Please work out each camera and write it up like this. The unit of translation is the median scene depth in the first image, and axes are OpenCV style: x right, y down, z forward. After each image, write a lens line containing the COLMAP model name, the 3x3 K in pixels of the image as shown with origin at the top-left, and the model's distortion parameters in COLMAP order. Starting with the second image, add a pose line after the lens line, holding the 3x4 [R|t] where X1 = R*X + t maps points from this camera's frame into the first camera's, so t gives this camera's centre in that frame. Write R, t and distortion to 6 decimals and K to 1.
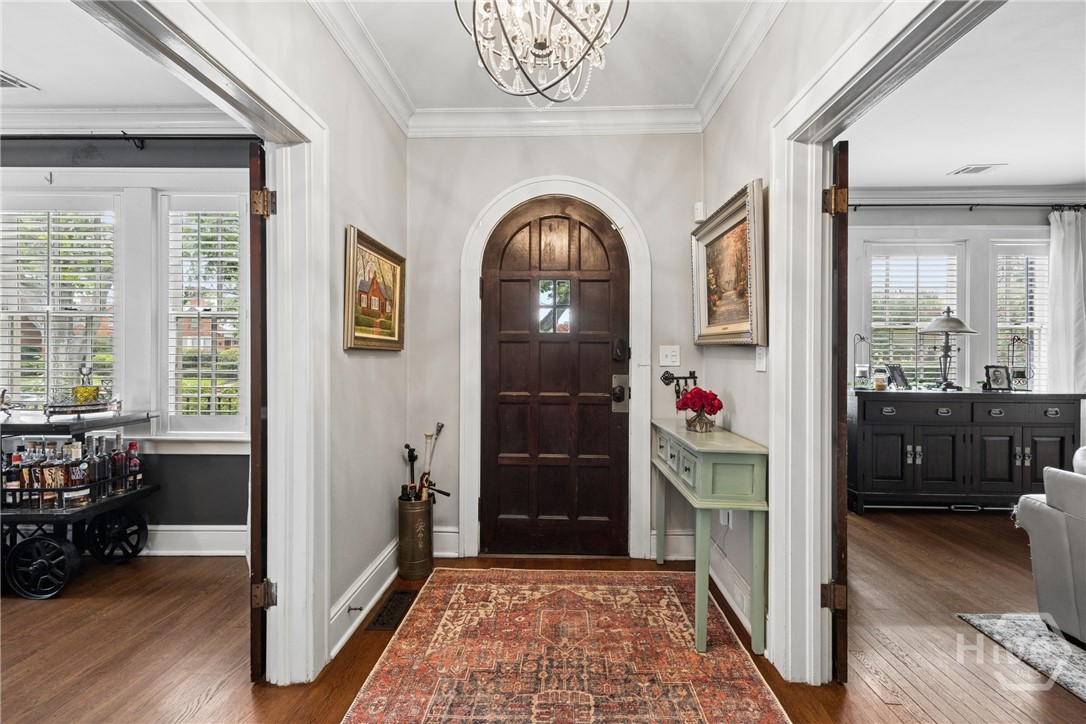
lens RADIAL K [[427.1, 0, 544.2], [0, 427.1, 359.0], [0, 0, 1]] dist [-0.002173, -0.000602]
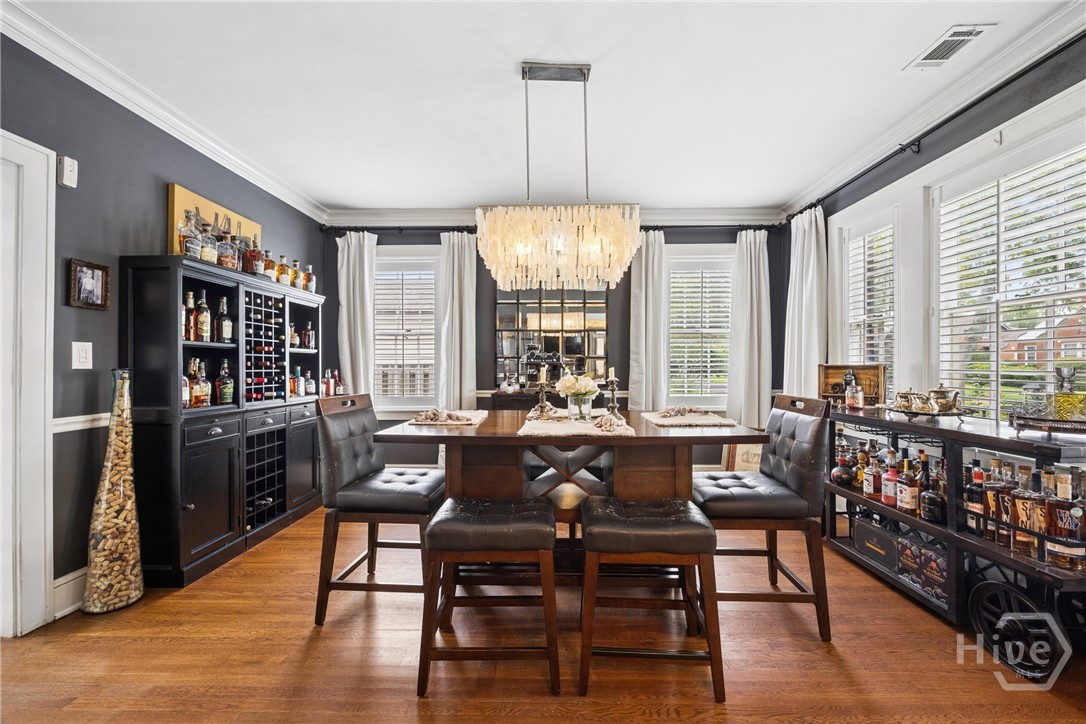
lens RADIAL K [[427.1, 0, 545.5], [0, 427.1, 367.8], [0, 0, 1]] dist [-0.002173, -0.000602]
pose [[-0.020070, 0.001567, -0.999797, -0.394171], [-0.004801, 0.999987, 0.001663, 0.025773], [0.999787, 0.004834, -0.020063, 0.171277]]
